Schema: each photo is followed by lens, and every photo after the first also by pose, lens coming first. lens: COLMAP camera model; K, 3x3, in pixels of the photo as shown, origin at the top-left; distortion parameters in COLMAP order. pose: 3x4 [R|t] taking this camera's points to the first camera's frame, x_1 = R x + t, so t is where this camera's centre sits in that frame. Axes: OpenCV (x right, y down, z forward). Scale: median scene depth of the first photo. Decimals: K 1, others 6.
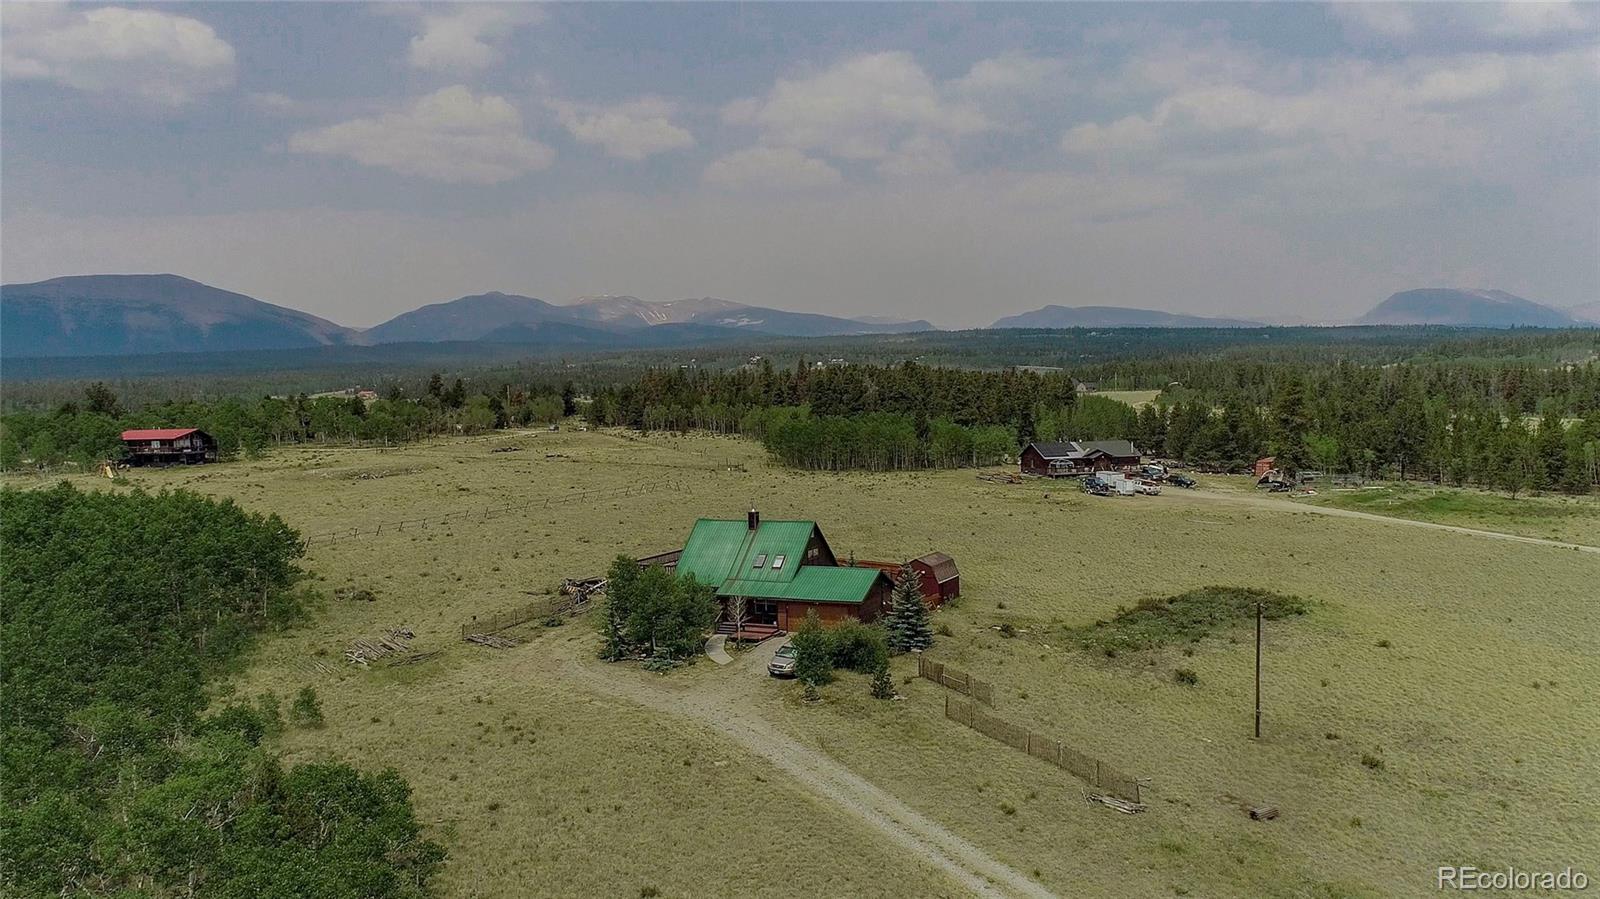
lens RADIAL K [[1184.6, 0, 800.0], [0, 1184.6, 449.5], [0, 0, 1]] dist [0.000241, -0.002046]
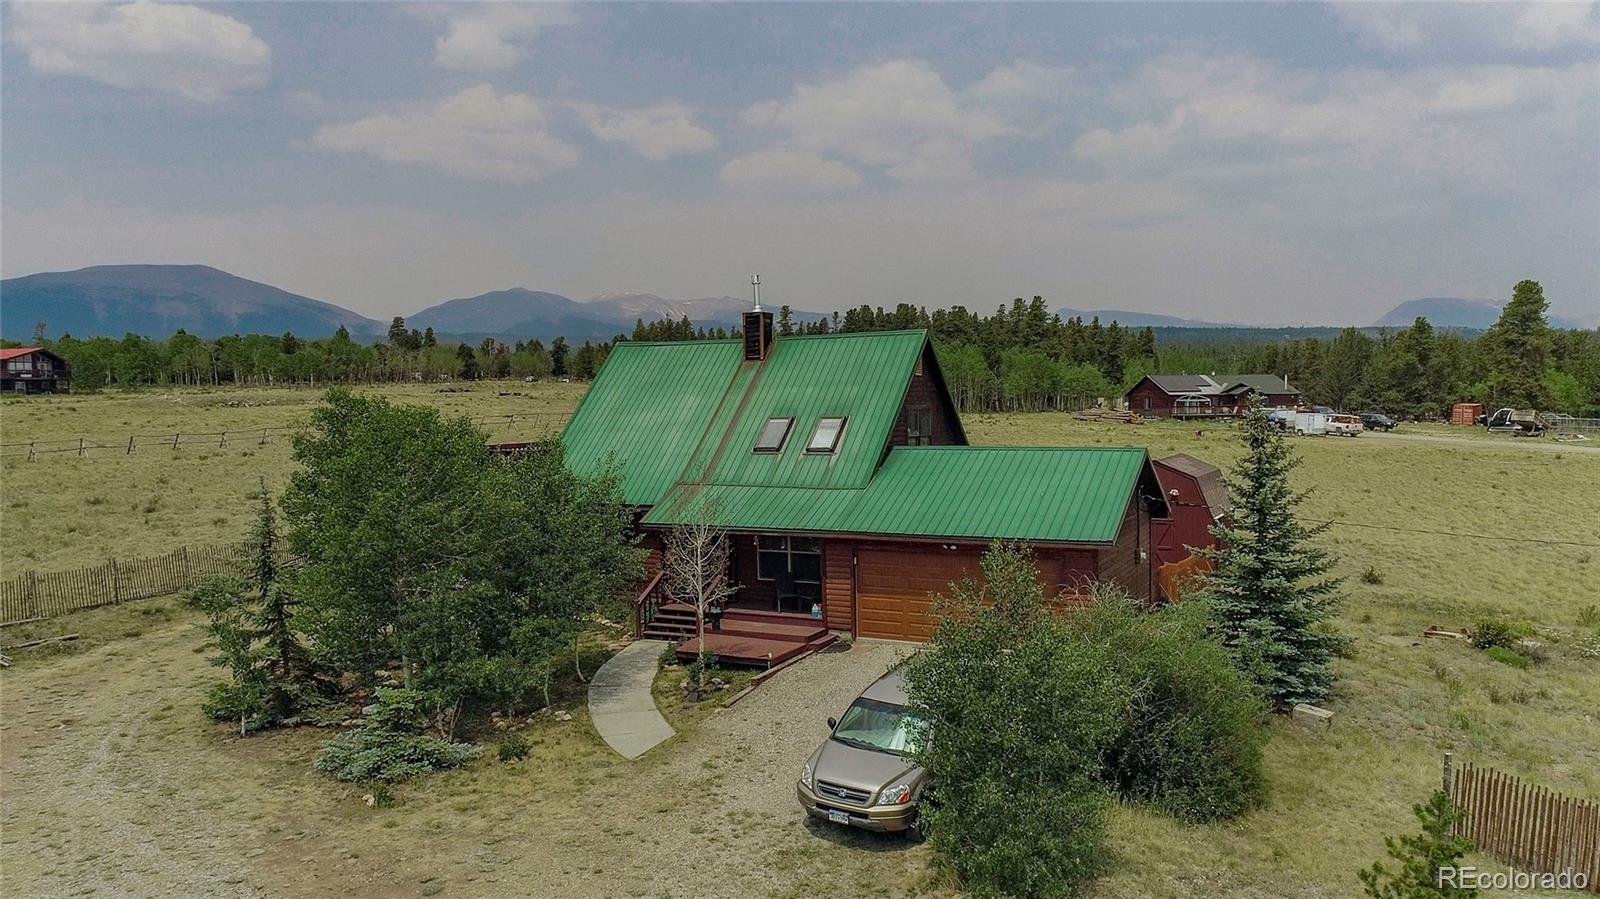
lens RADIAL K [[1157.8, 0, 800.0], [0, 1157.8, 449.5], [0, 0, 1]] dist [-0.005087, -0.000435]
pose [[0.999802, 0.015862, -0.012015, -0.021267], [-0.015834, 0.999872, 0.002366, 0.096241], [0.012051, -0.002176, 0.999925, 0.643003]]
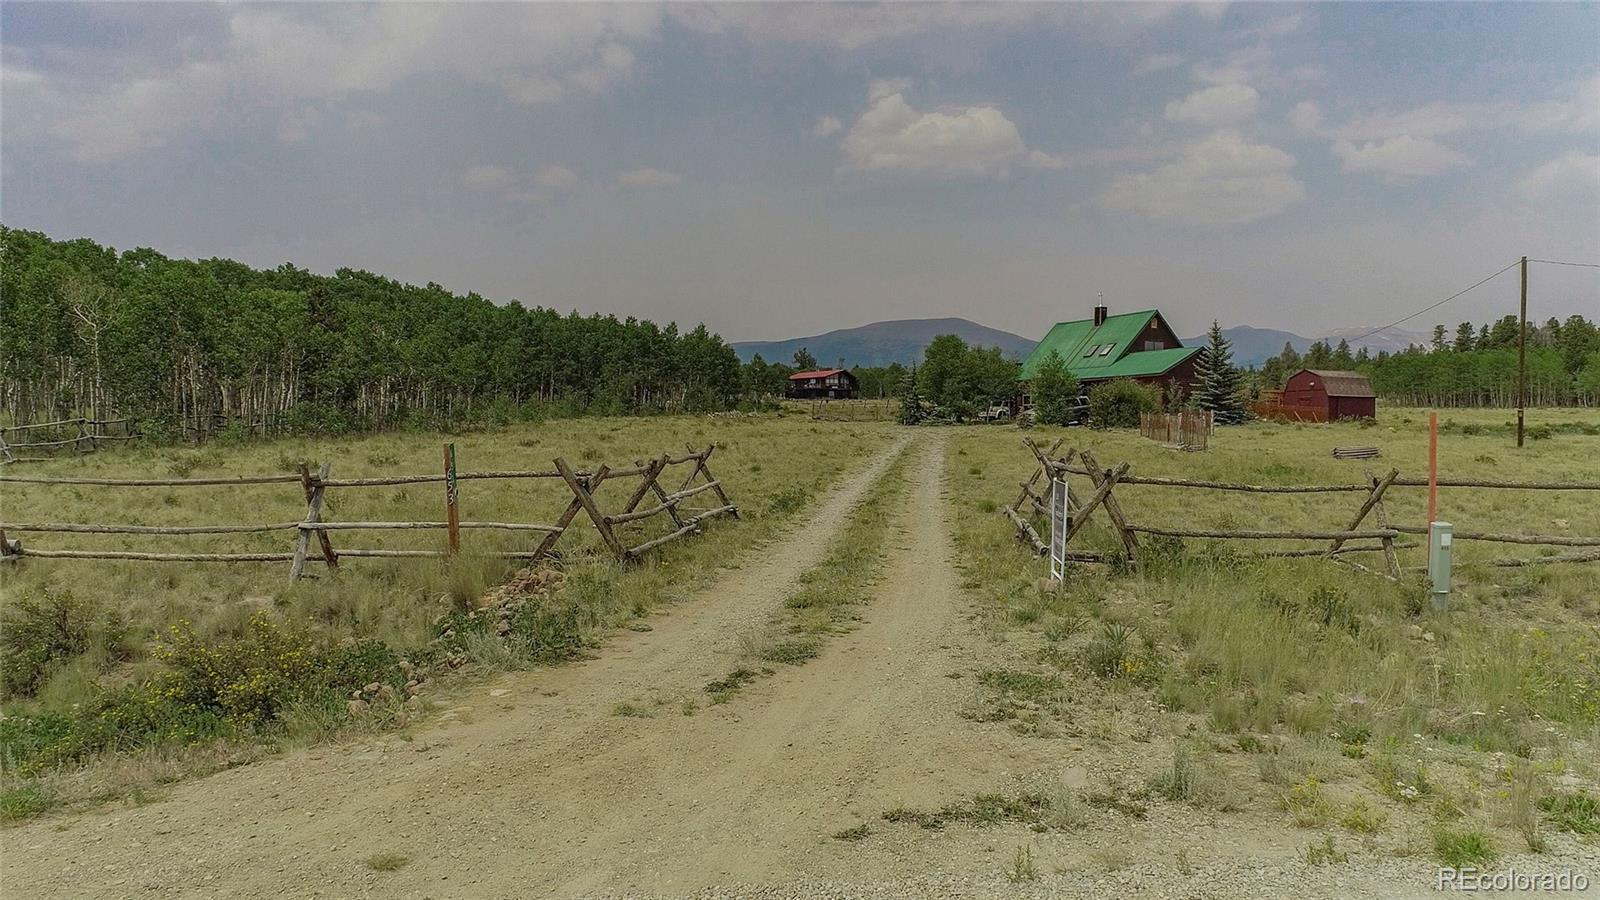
lens RADIAL K [[1128.1, 0, 800.0], [0, 1128.1, 450.0], [0, 0, 1]] dist [-0.010266, 0.000189]
pose [[0.811411, 0.034455, -0.583460, 0.299320], [-0.049186, 0.998745, -0.009423, 0.189759], [0.582403, 0.036344, 0.812087, 0.137039]]
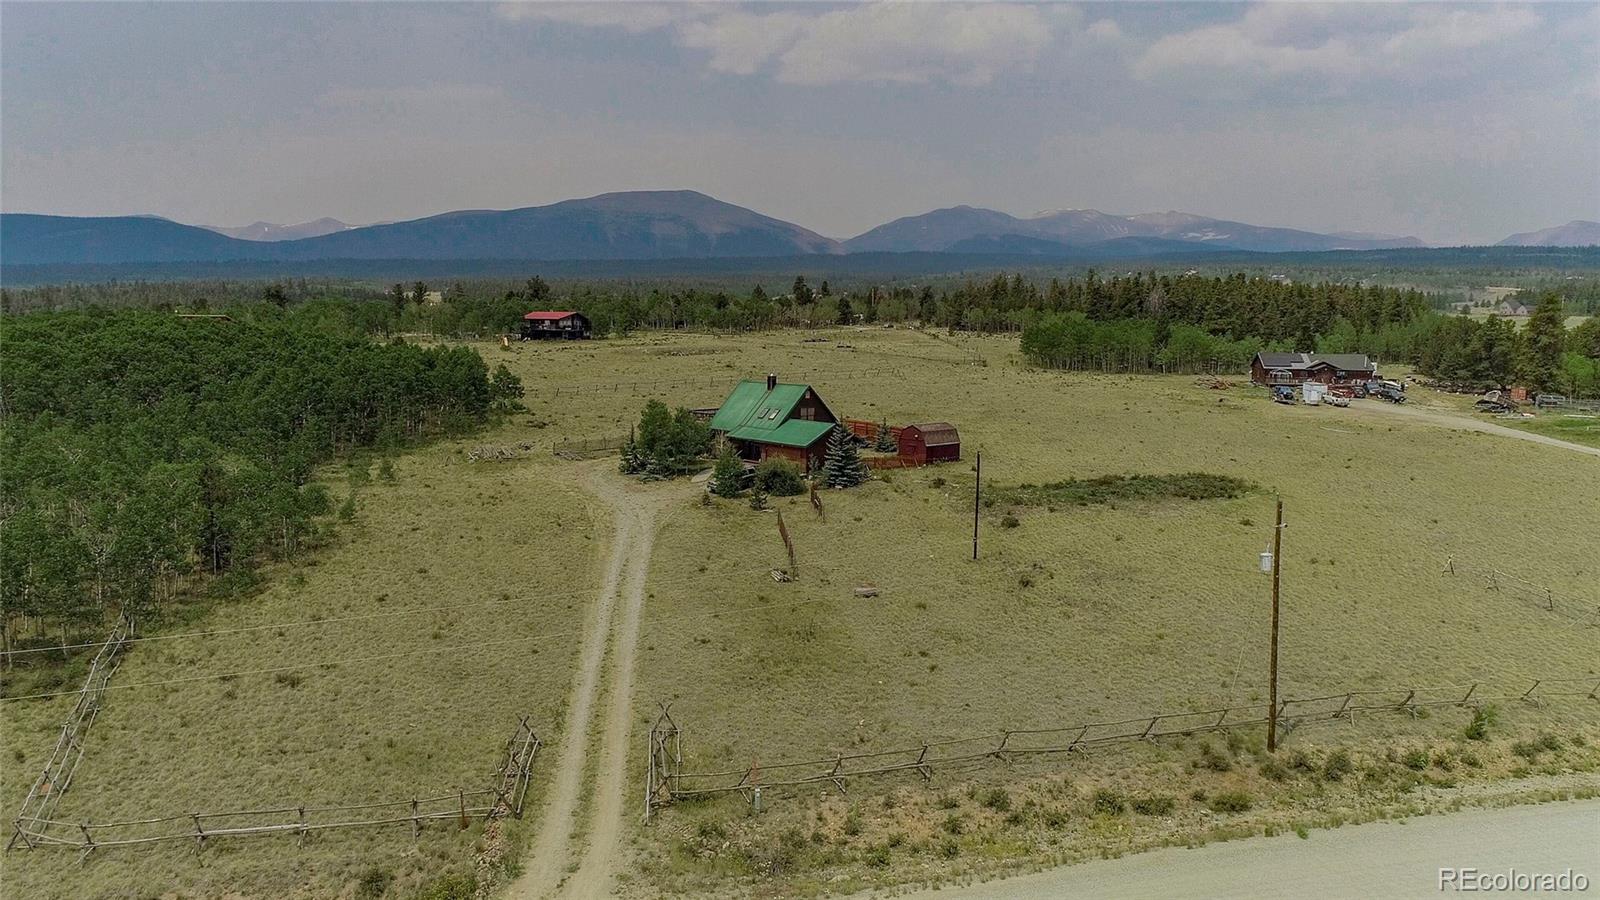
lens RADIAL K [[1128.1, 0, 800.0], [0, 1128.1, 450.0], [0, 0, 1]] dist [-0.010266, 0.000189]
pose [[0.924147, 0.079386, -0.373697, 0.454060], [-0.048636, 0.994660, 0.091026, 0.020257], [0.378928, -0.065947, 0.923074, -0.111485]]
